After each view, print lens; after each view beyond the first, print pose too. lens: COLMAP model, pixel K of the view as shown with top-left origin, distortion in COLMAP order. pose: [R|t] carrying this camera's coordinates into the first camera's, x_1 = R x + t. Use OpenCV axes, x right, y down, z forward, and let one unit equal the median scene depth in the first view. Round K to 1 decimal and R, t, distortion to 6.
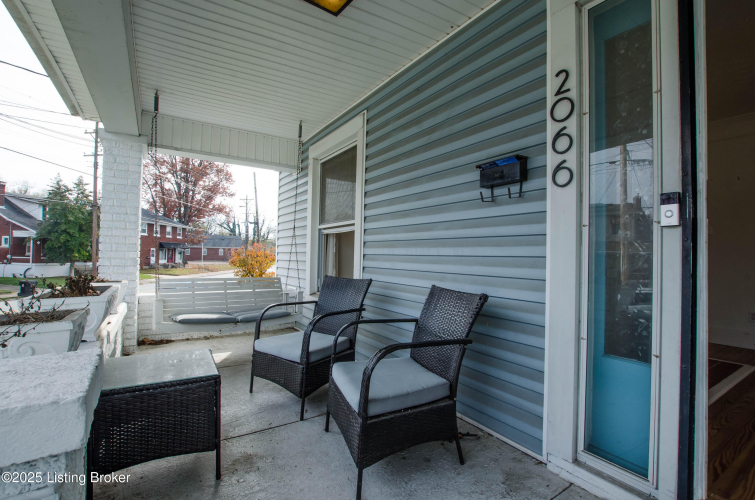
lens RADIAL K [[355.6, 0, 380.1], [0, 355.6, 268.9], [0, 0, 1]] dist [-0.025076, -0.000188]
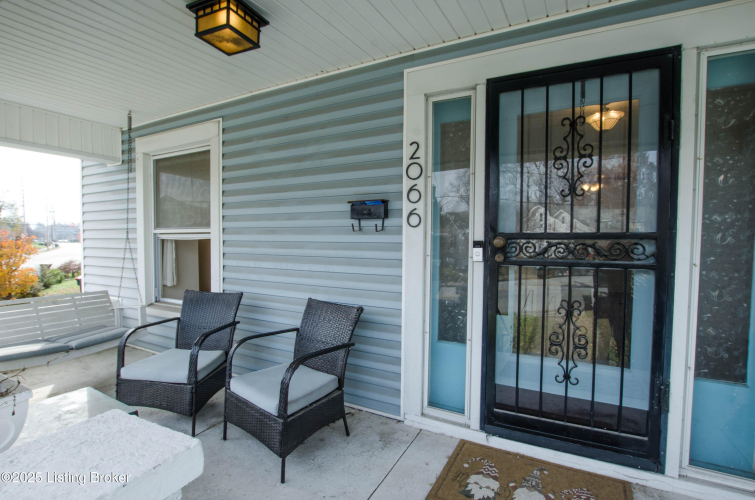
lens RADIAL K [[369.5, 0, 377.5], [0, 369.5, 292.8], [0, 0, 1]] dist [-0.025506, 0.000126]
pose [[0.879082, -0.072967, 0.471052, -0.282953], [0.021373, 0.993254, 0.113971, -0.130604], [-0.476190, -0.090122, 0.874712, -0.205018]]
